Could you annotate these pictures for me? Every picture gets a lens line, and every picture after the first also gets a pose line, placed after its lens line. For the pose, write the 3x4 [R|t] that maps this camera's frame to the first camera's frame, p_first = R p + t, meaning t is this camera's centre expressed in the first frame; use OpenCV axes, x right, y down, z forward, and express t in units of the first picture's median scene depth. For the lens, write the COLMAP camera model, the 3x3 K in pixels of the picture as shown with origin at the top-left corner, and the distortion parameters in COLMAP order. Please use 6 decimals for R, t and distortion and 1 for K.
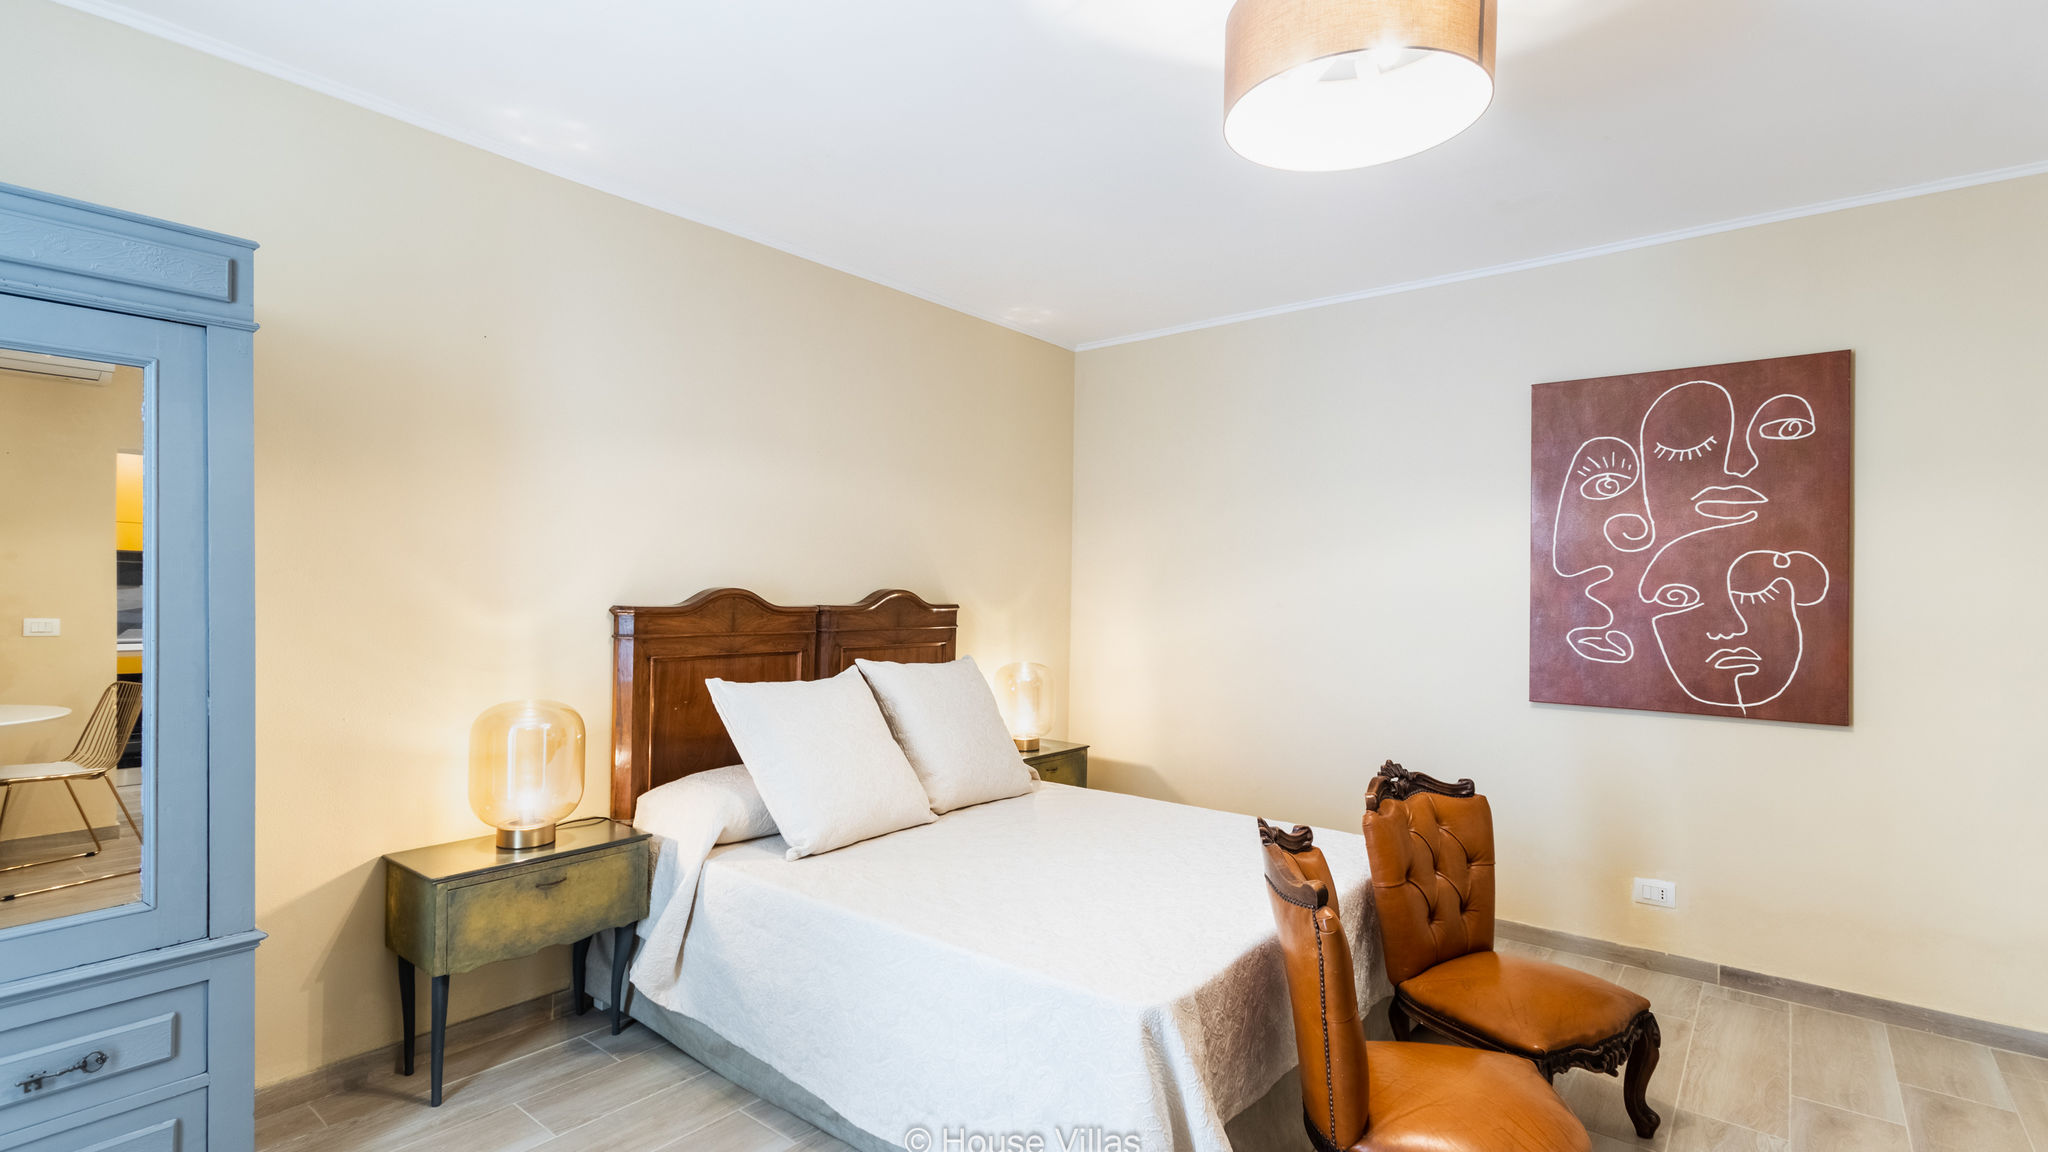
lens RADIAL K [[955.9, 0, 996.5], [0, 955.9, 593.2], [0, 0, 1]] dist [0.002782, 0.000959]
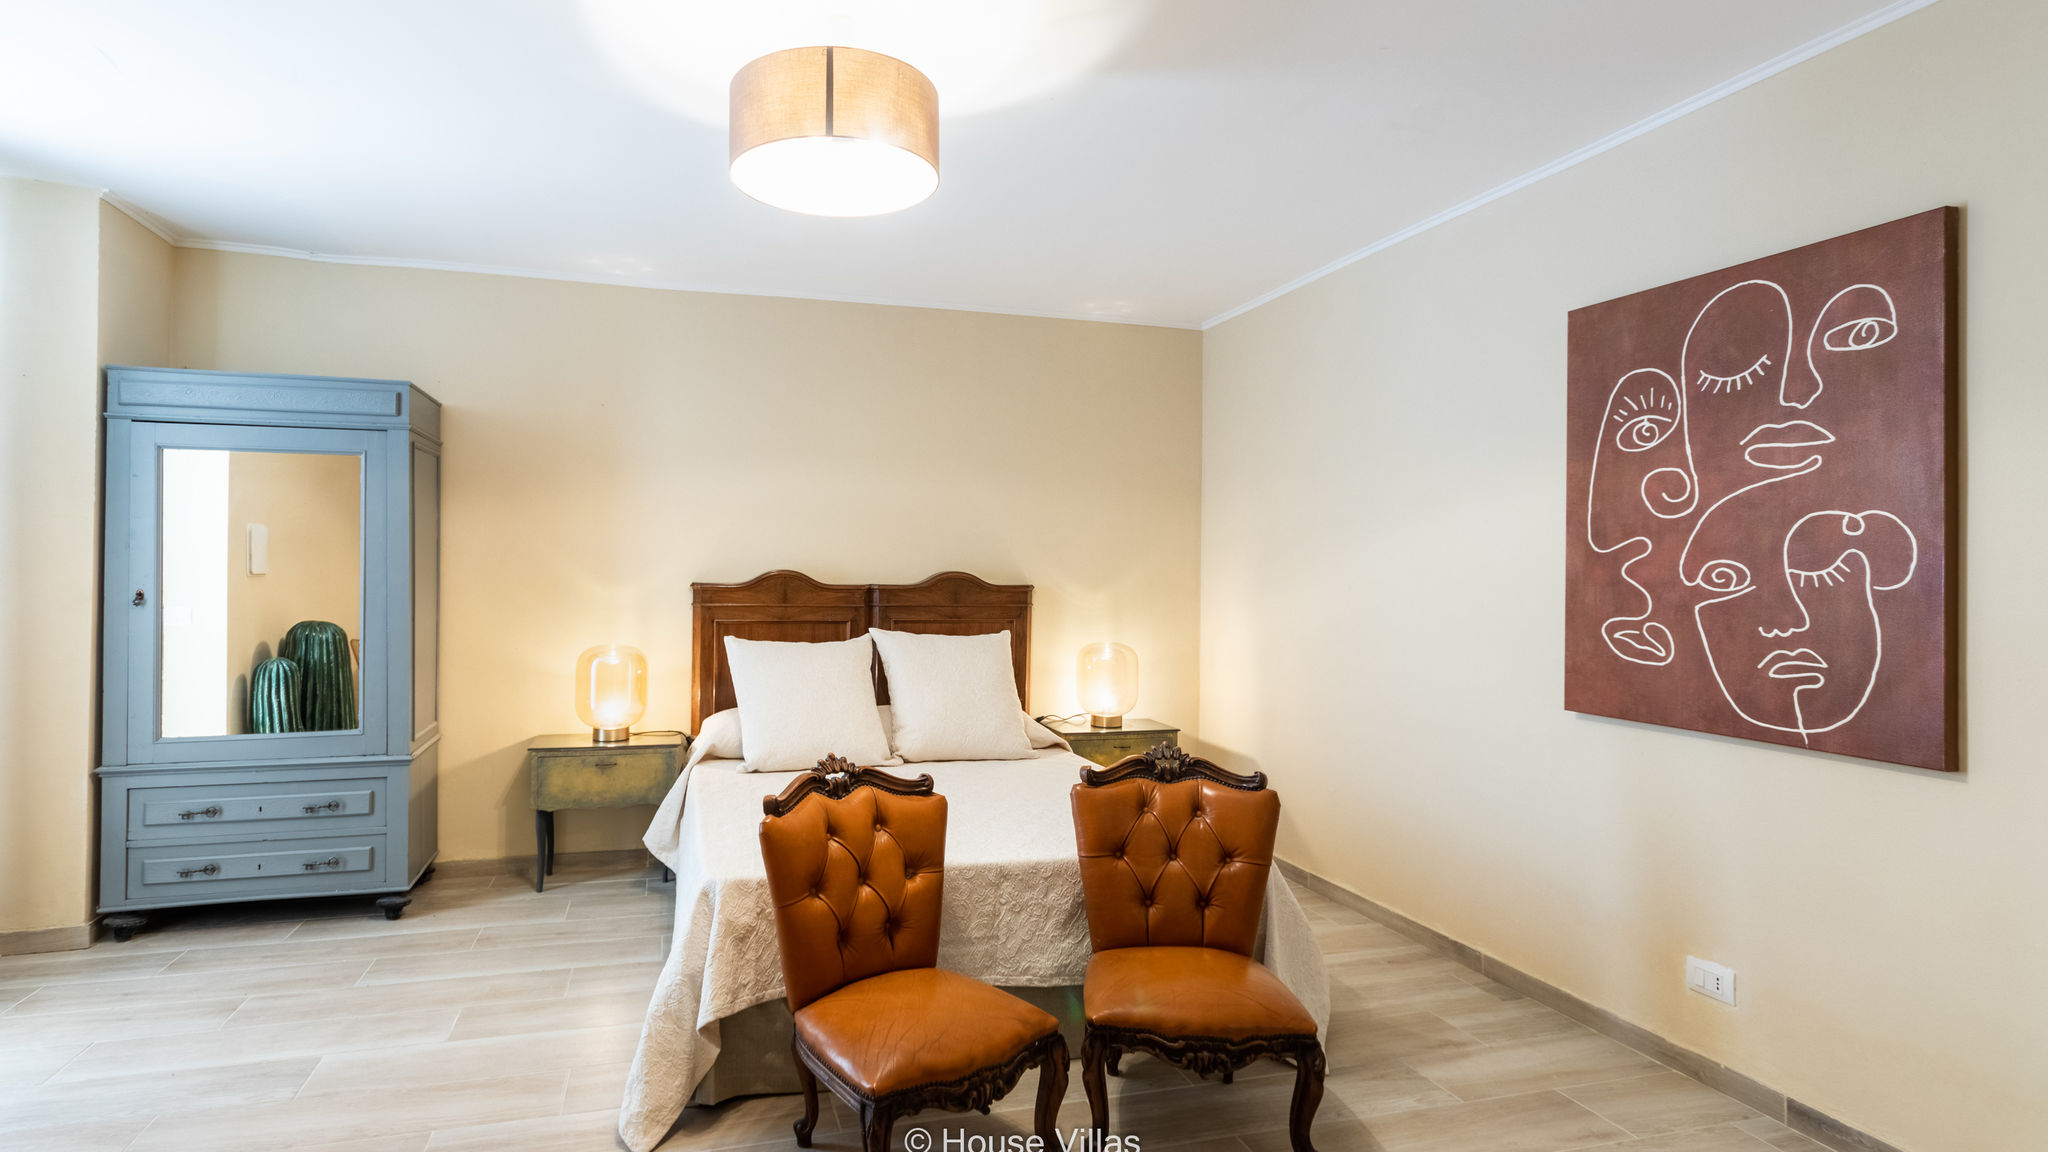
lens RADIAL K [[1047.5, 0, 1031.1], [0, 1047.5, 568.1], [0, 0, 1]] dist [0.005907, 0.001026]
pose [[0.810432, -0.004975, -0.585812, 0.790819], [-0.003263, 0.999910, -0.013006, 0.009125], [0.585824, 0.012452, 0.810343, 0.037512]]
